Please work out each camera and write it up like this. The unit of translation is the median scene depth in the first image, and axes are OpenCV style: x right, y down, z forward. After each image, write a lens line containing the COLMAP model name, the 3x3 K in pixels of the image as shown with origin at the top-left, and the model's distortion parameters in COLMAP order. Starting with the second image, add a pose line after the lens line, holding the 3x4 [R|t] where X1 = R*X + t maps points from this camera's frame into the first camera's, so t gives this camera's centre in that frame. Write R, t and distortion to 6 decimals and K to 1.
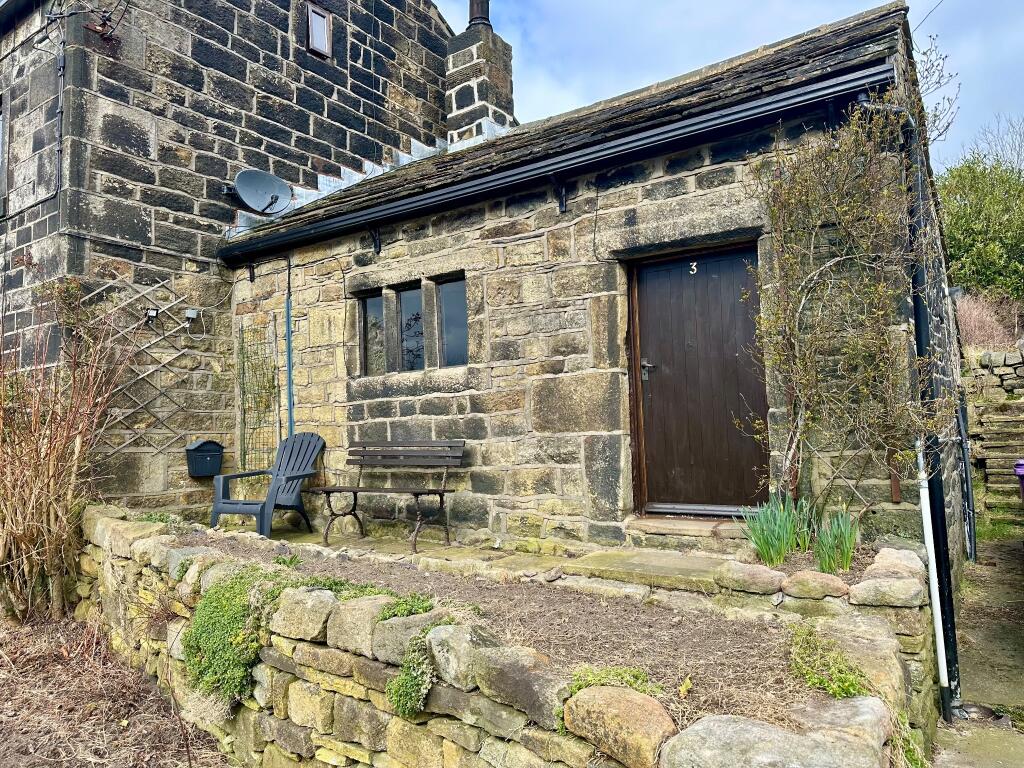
lens RADIAL K [[708.7, 0, 510.1], [0, 708.7, 383.1], [0, 0, 1]] dist [0.095303, -0.128533]
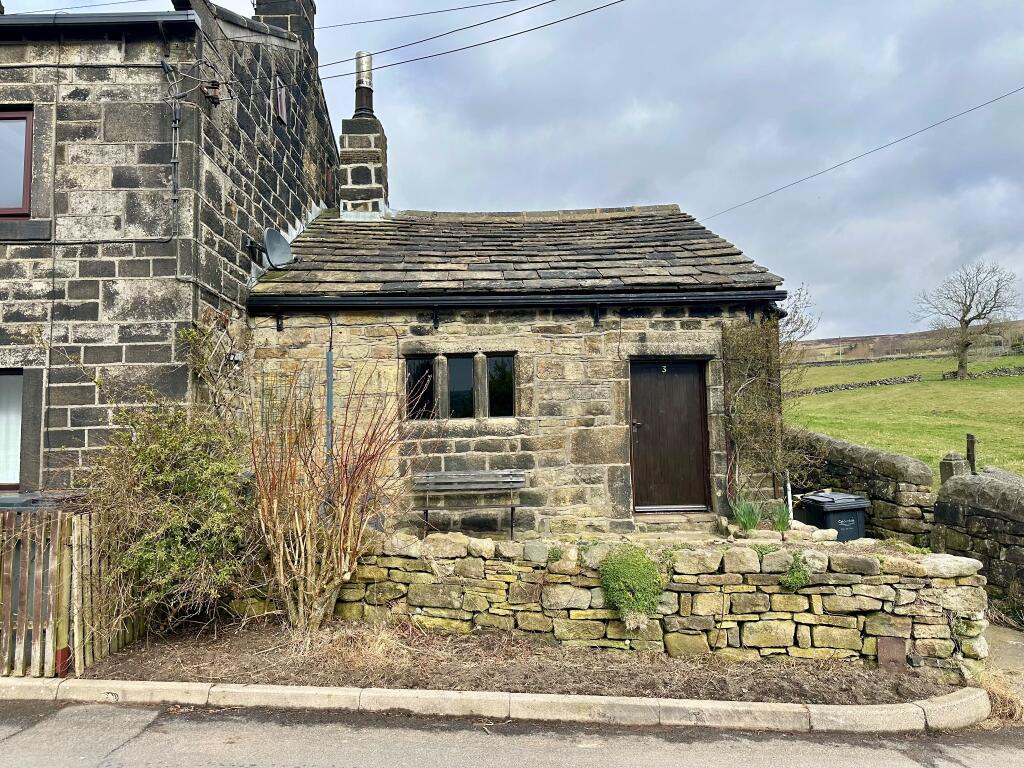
lens RADIAL K [[708.7, 0, 510.1], [0, 708.7, 383.1], [0, 0, 1]] dist [0.095303, -0.128533]
pose [[0.798990, 0.056344, 0.598698, -0.951163], [-0.040334, 0.998380, -0.040132, -0.037126], [-0.599990, 0.007917, 0.799969, -0.144571]]
